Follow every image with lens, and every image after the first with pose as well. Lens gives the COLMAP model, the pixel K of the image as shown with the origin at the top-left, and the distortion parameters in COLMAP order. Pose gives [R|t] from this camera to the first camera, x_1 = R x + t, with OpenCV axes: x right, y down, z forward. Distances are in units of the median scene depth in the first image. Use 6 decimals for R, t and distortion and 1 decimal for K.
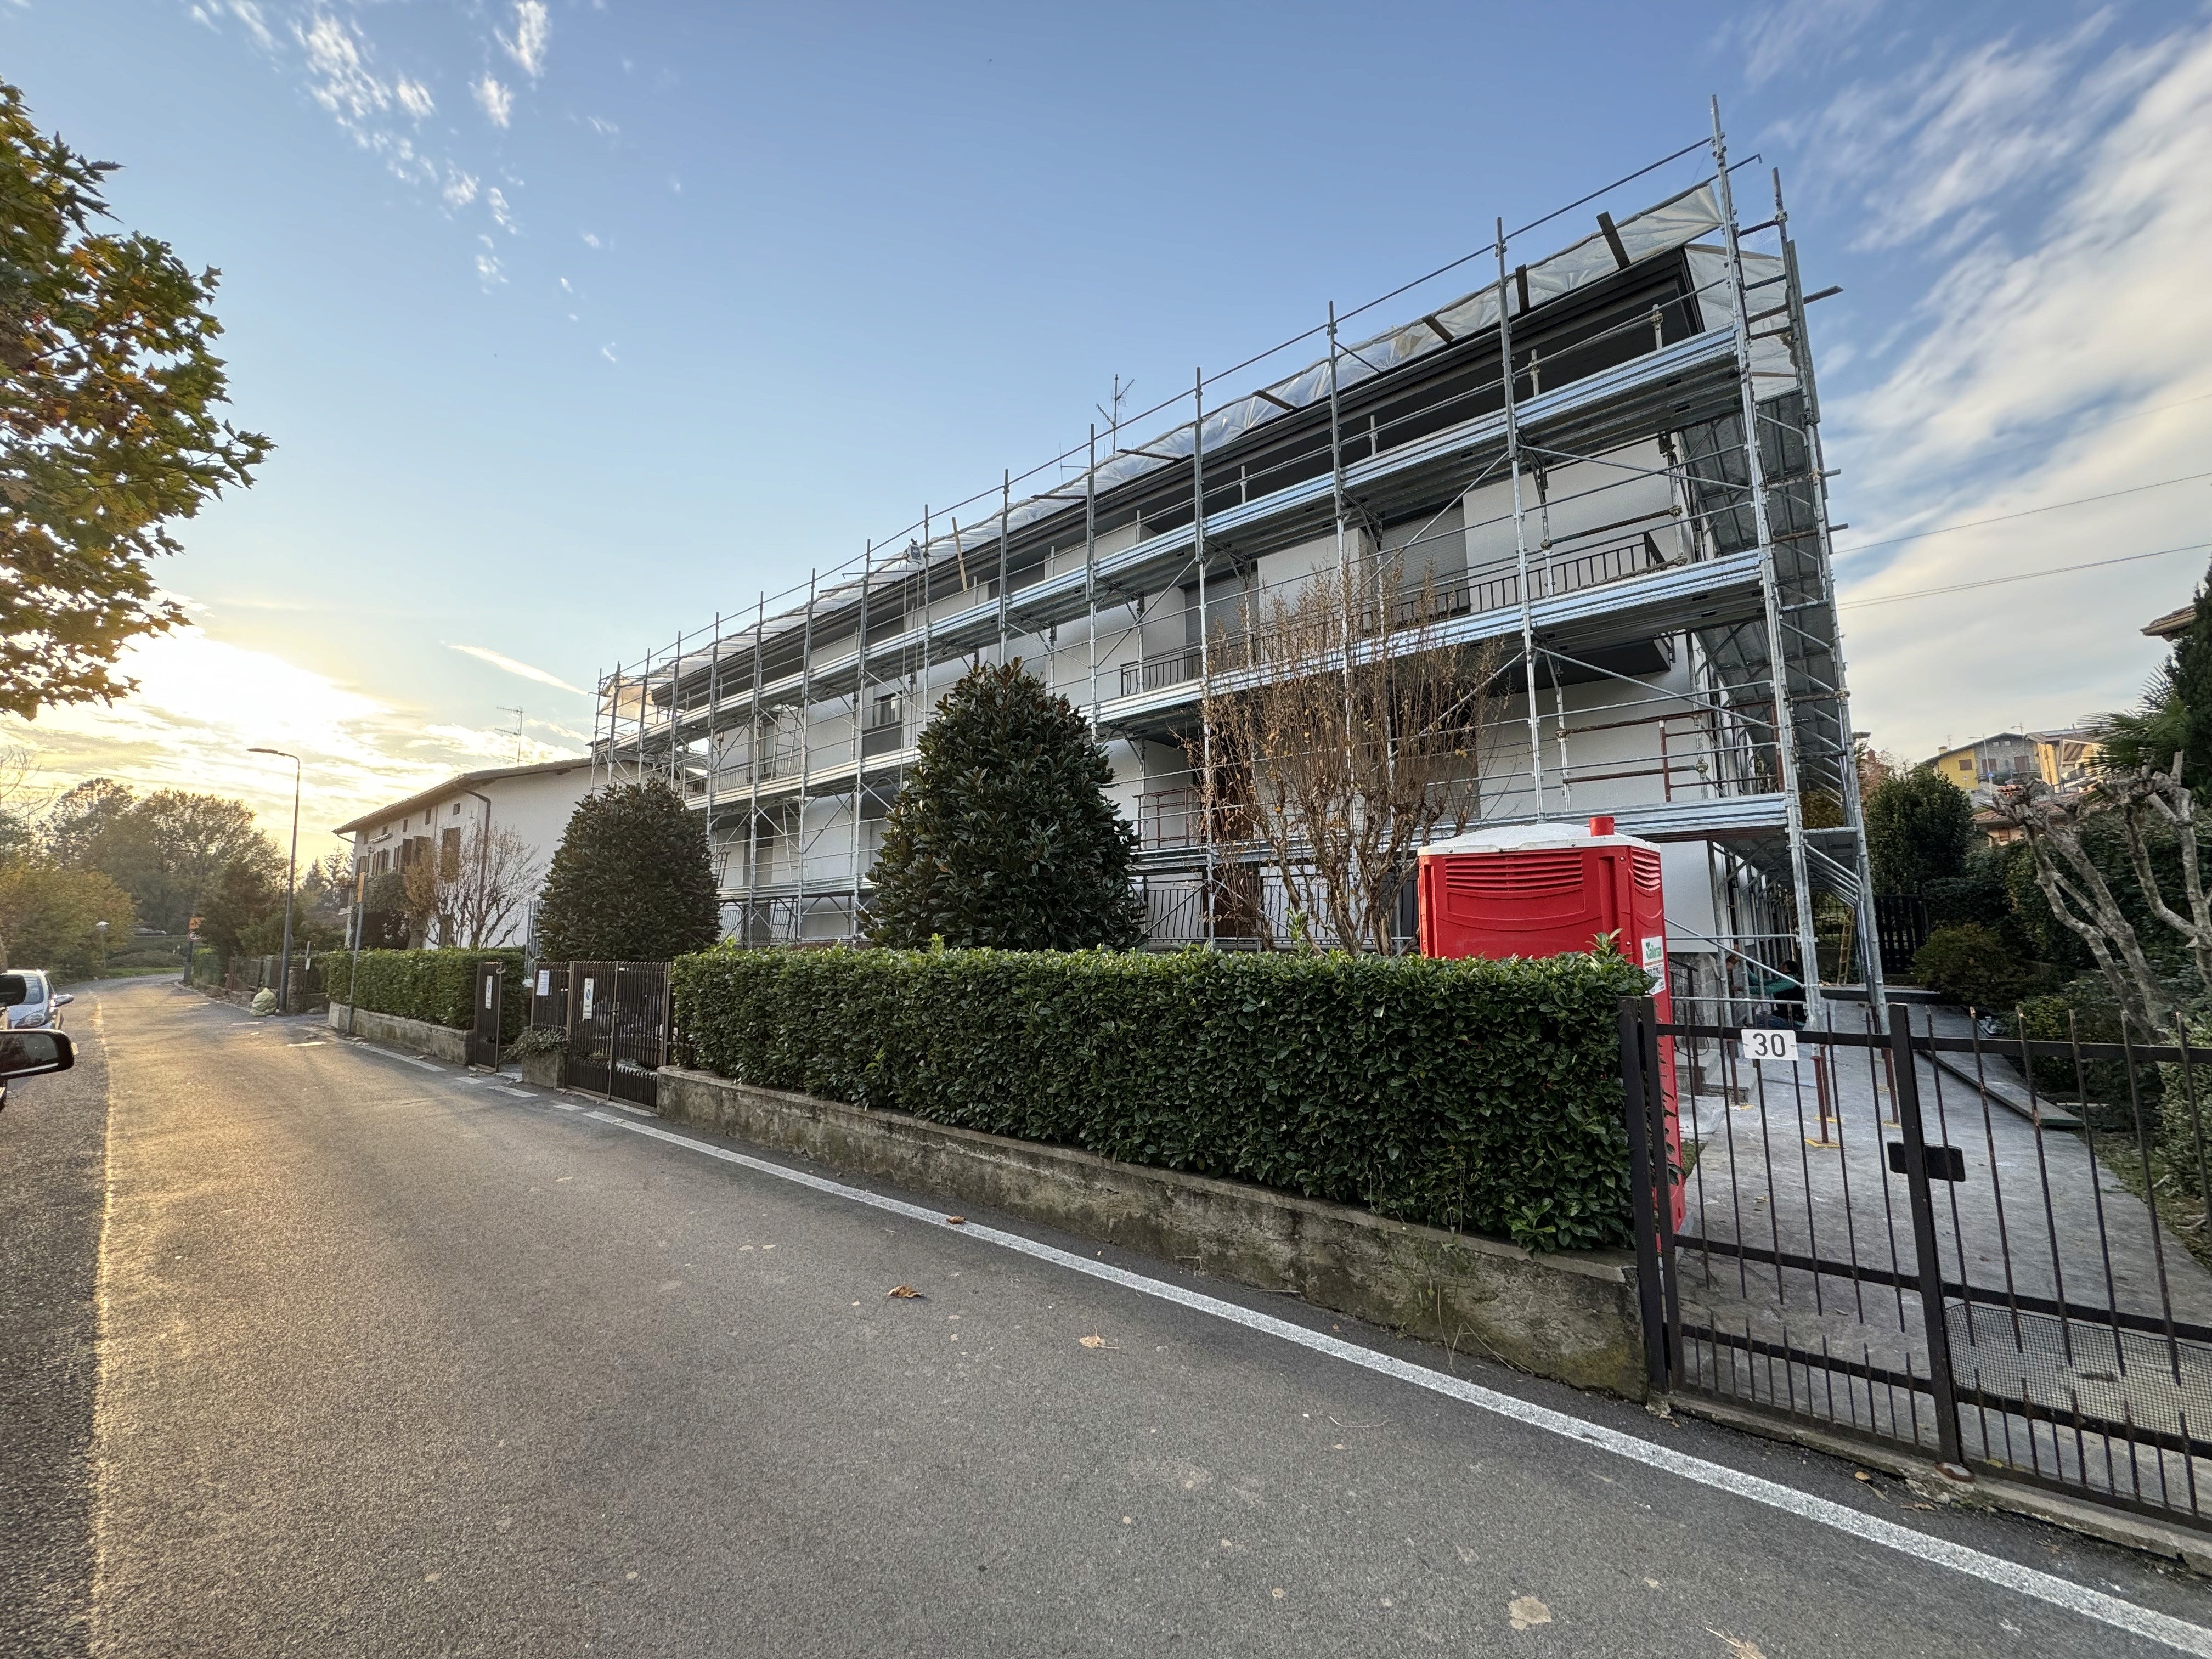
lens RADIAL K [[873.5, 0, 1105.5], [0, 873.5, 826.1], [0, 0, 1]] dist [-0.000170, 0.000124]
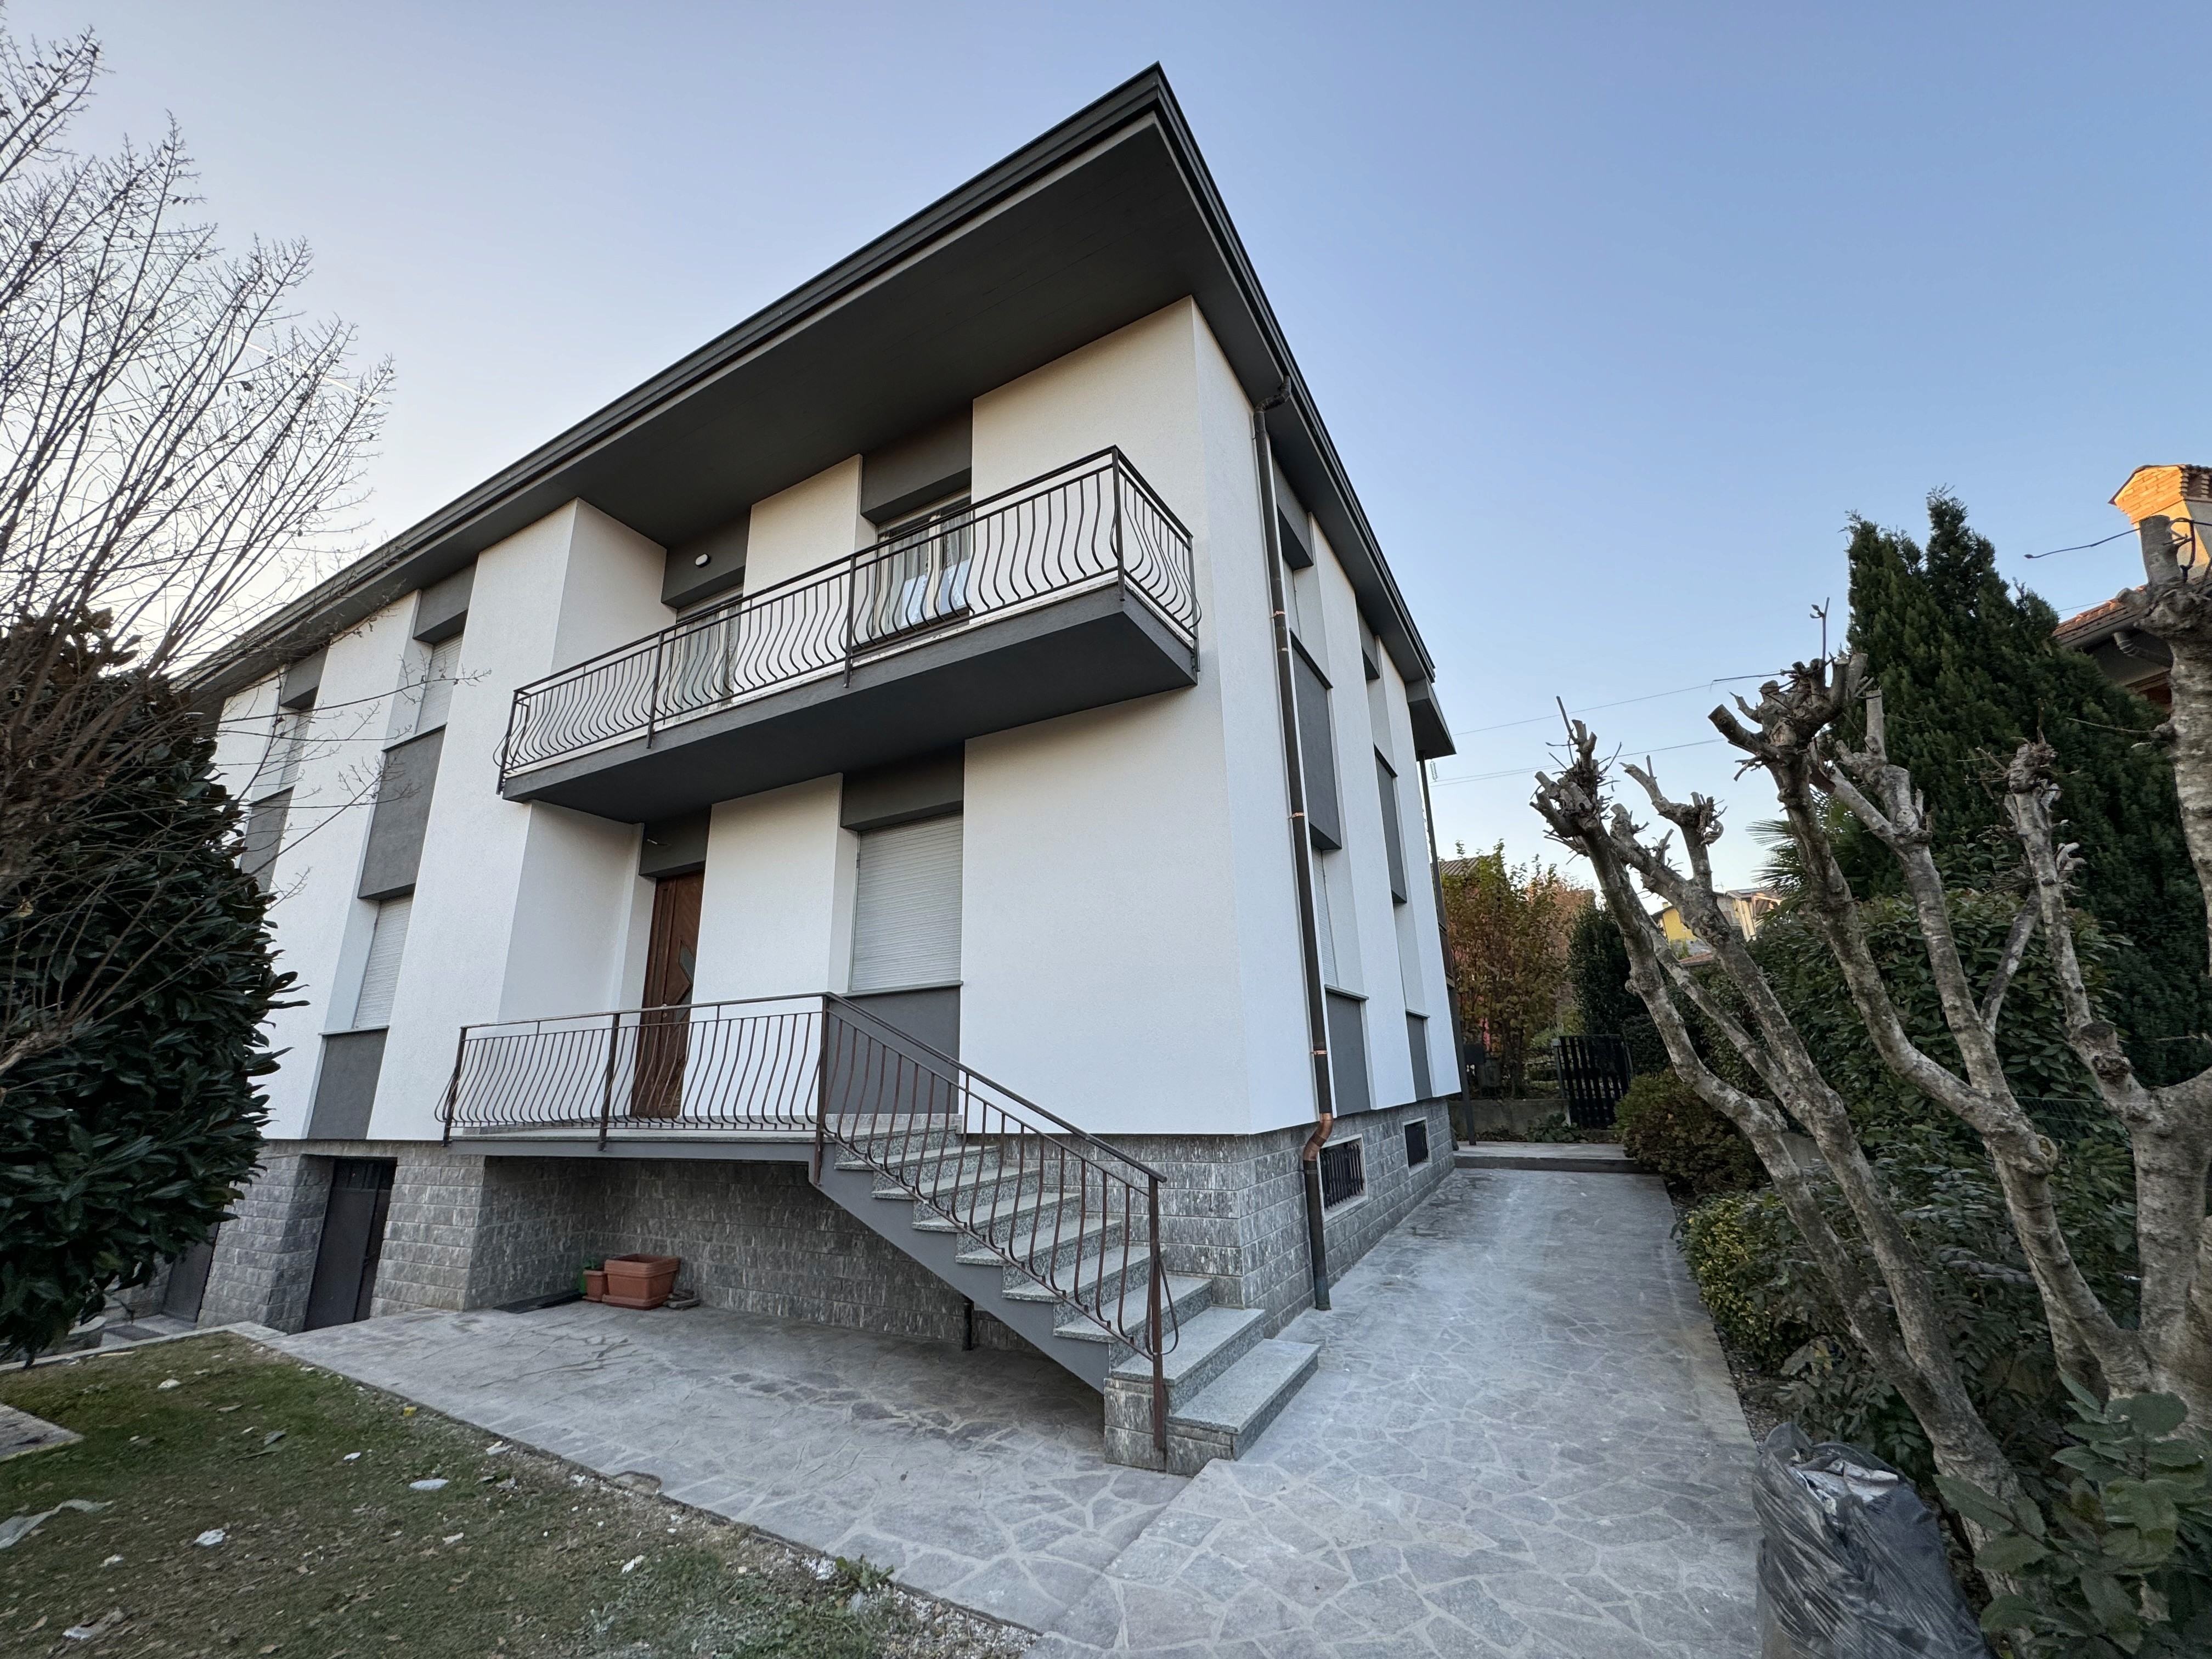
lens RADIAL K [[873.5, 0, 1103.2], [0, 873.5, 828.1], [0, 0, 1]] dist [-0.000170, 0.000124]
pose [[0.981951, 0.034942, 0.185877, 0.771222], [-0.004188, 0.986562, -0.163335, 0.060810], [-0.189087, 0.159609, 0.968902, 0.661664]]
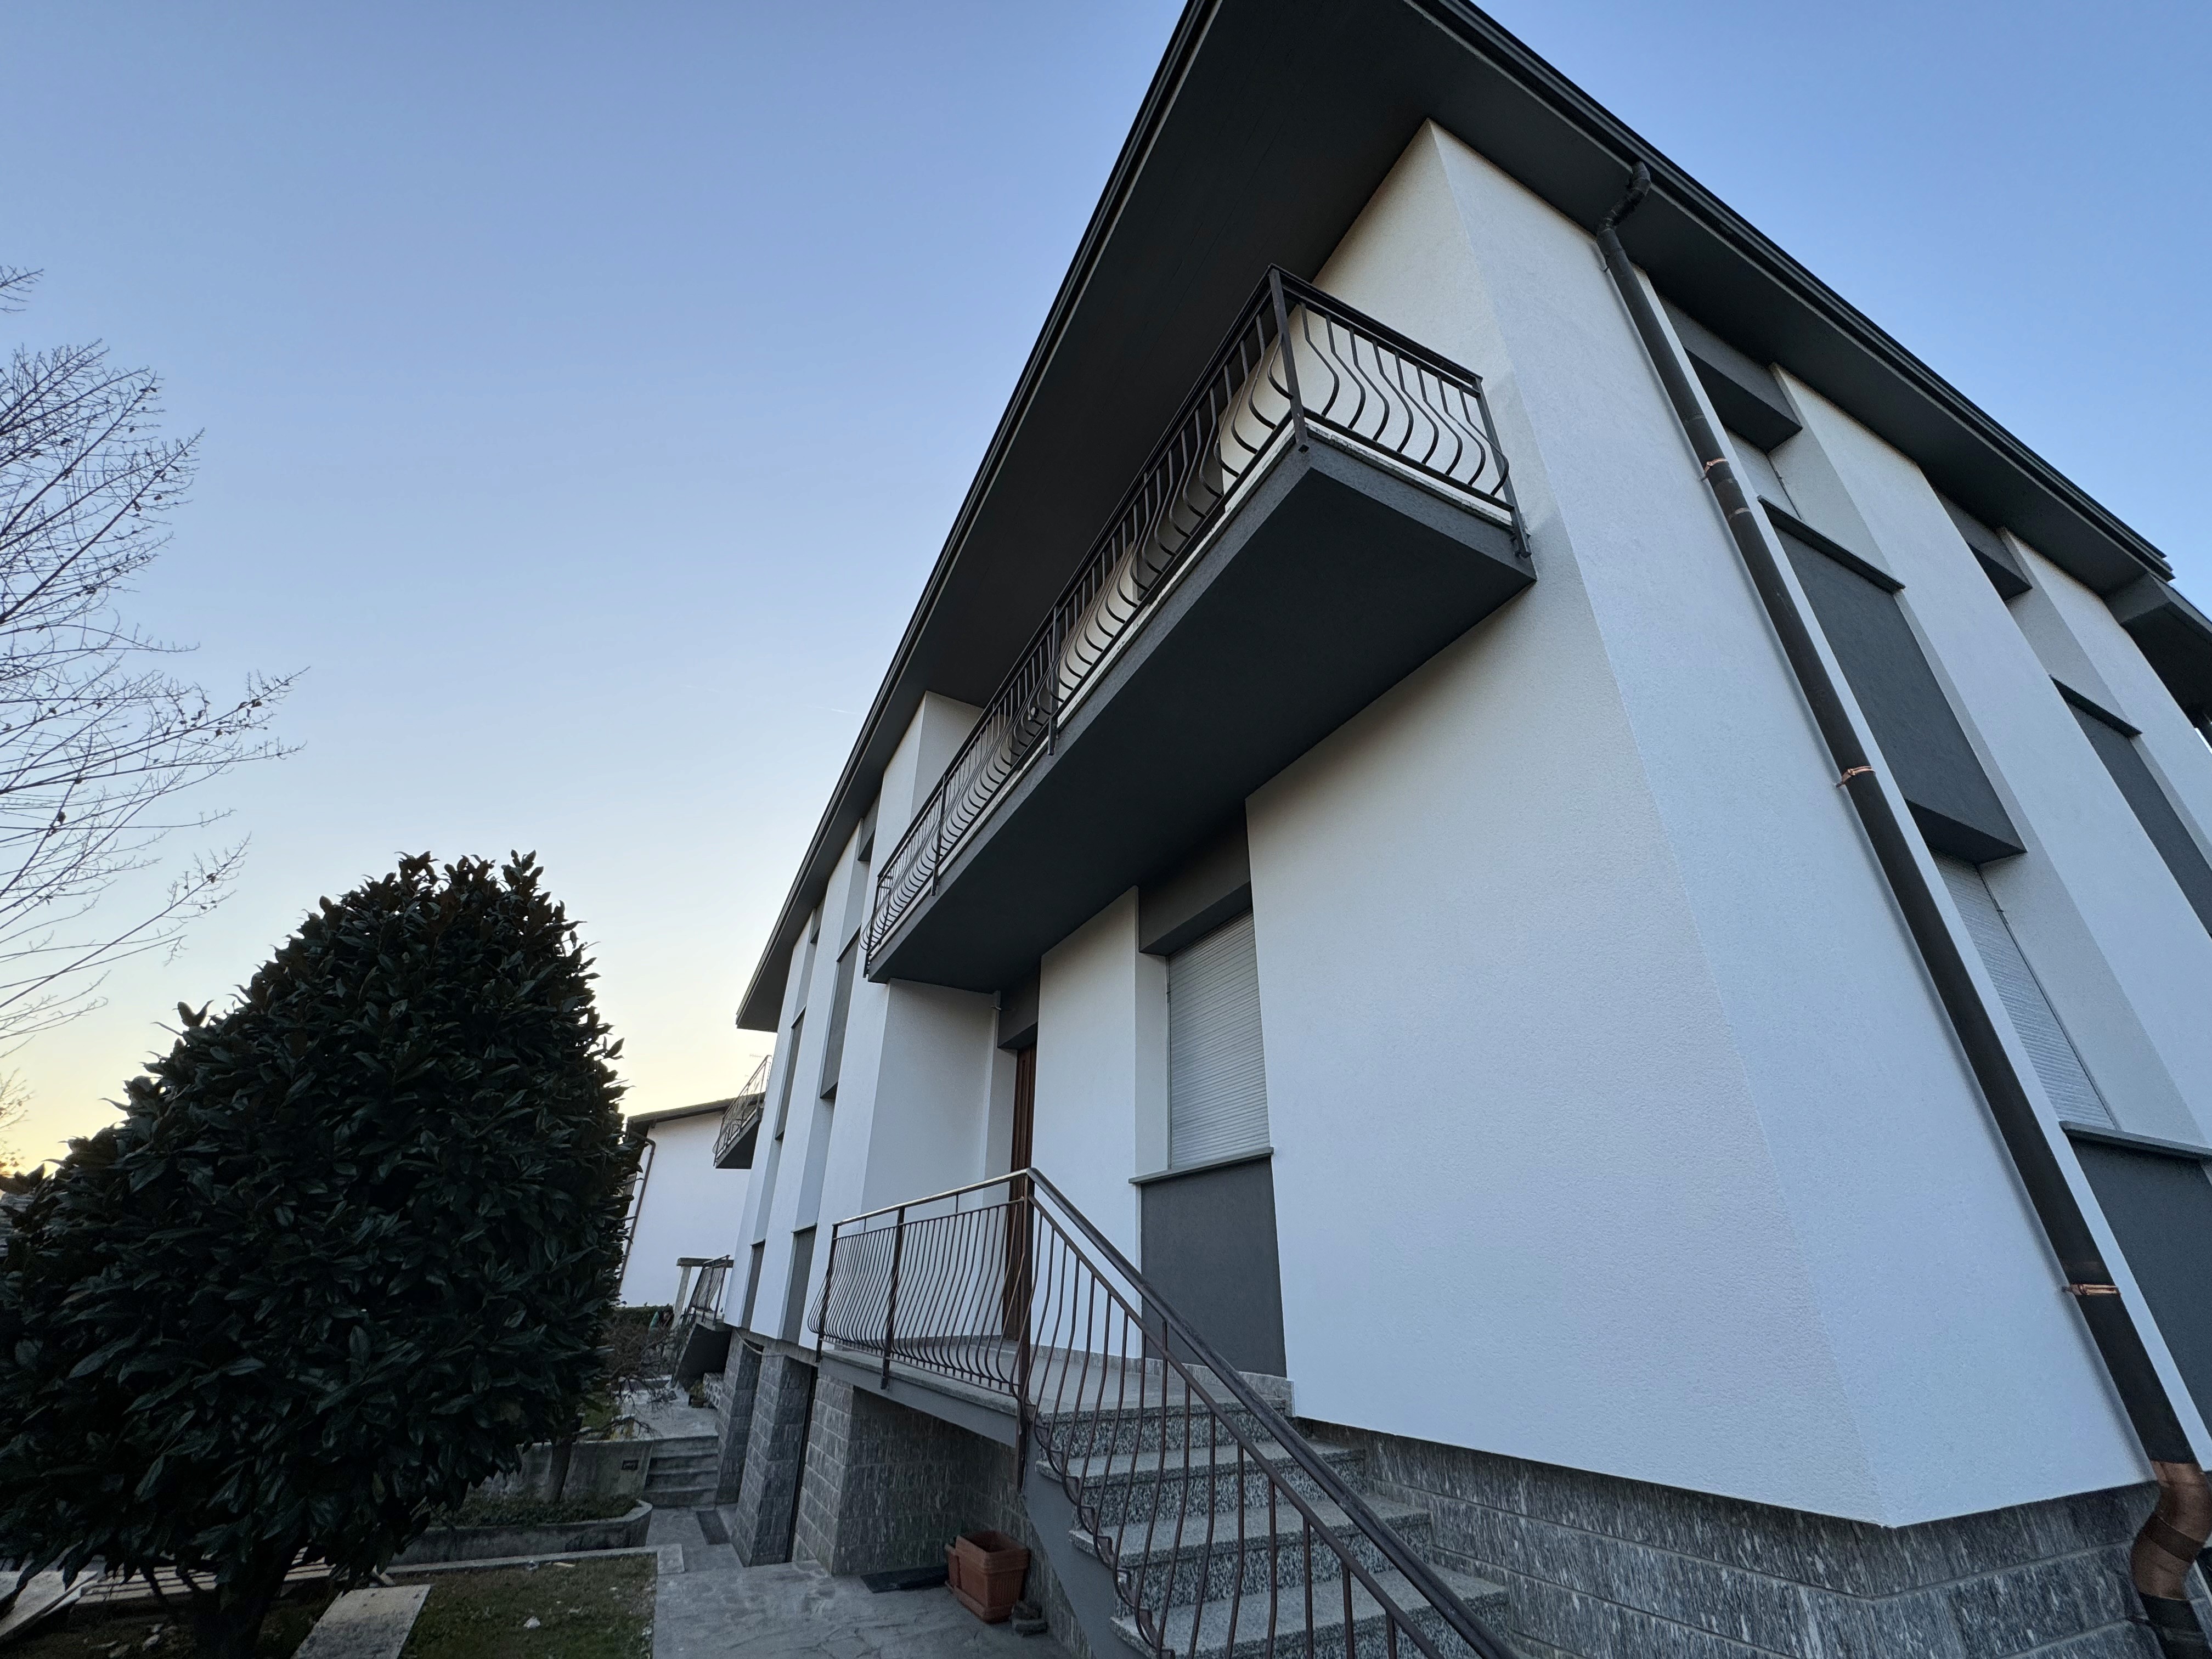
lens RADIAL K [[873.5, 0, 1107.7], [0, 873.5, 828.2], [0, 0, 1]] dist [-0.000170, 0.000124]
pose [[0.919364, -0.168514, -0.355490, 1.001070], [0.028515, 0.929783, -0.367002, 0.089776], [0.392374, 0.327272, 0.859614, 1.082863]]
